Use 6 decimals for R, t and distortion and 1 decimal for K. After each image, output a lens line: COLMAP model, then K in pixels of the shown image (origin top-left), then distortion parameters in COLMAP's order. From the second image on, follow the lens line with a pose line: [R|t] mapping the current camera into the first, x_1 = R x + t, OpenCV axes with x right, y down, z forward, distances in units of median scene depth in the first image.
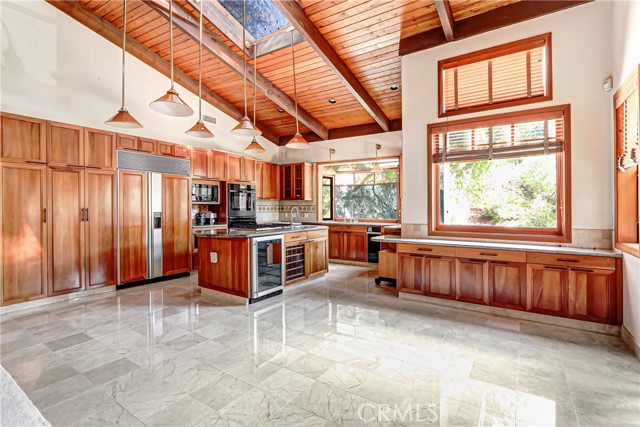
lens RADIAL K [[311.7, 0, 318.8], [0, 311.7, 204.2], [0, 0, 1]] dist [-0.028125, 0.007539]
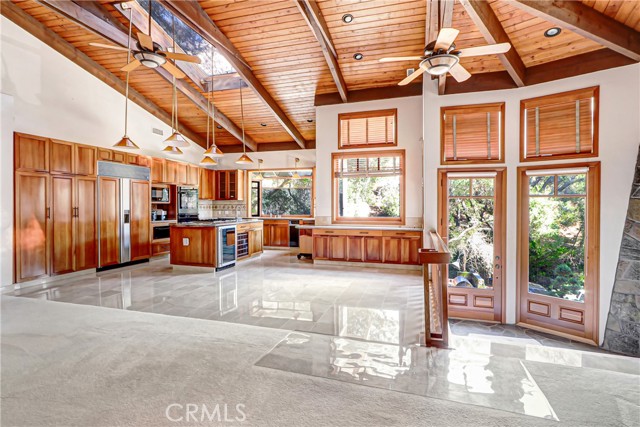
lens RADIAL K [[311.7, 0, 323.0], [0, 311.7, 209.3], [0, 0, 1]] dist [-0.028125, 0.007539]
pose [[0.954282, -0.004089, 0.298880, -0.157537], [-0.003068, 0.999720, 0.023474, -0.009618], [-0.298892, -0.023318, 0.954002, -0.483530]]
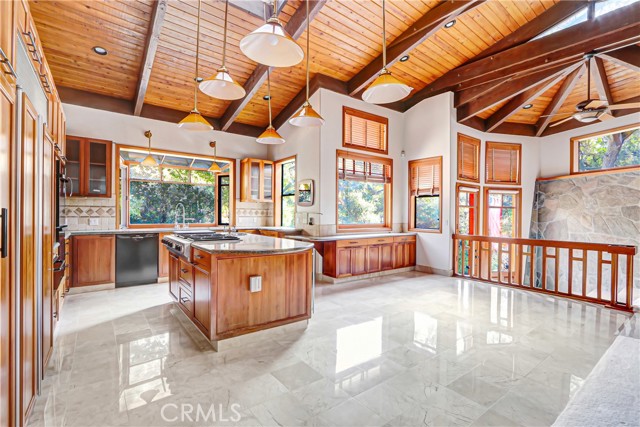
lens RADIAL K [[311.7, 0, 325.6], [0, 311.7, 213.0], [0, 0, 1]] dist [-0.028125, 0.007539]
pose [[0.298236, -0.000146, 0.954492, -0.907990], [-0.022472, 0.999722, 0.007175, 0.005560], [-0.954228, -0.023589, 0.298149, 0.622490]]
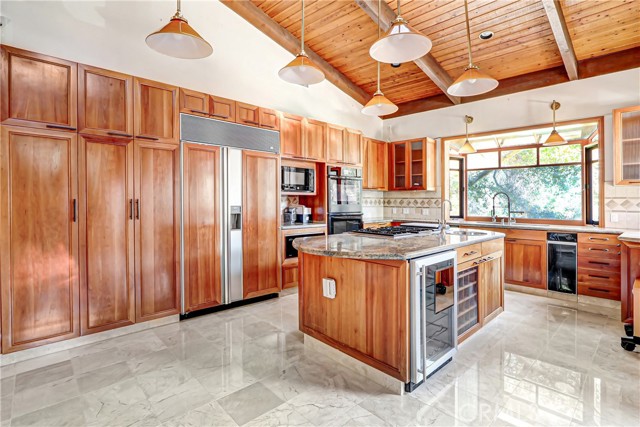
lens RADIAL K [[311.7, 0, 313.0], [0, 311.7, 197.5], [0, 0, 1]] dist [-0.028125, 0.007539]
pose [[0.972120, 0.001685, -0.234476, -0.223566], [-0.002002, 0.999997, -0.001114, 0.008064], [0.234474, 0.001553, 0.972121, 0.425751]]
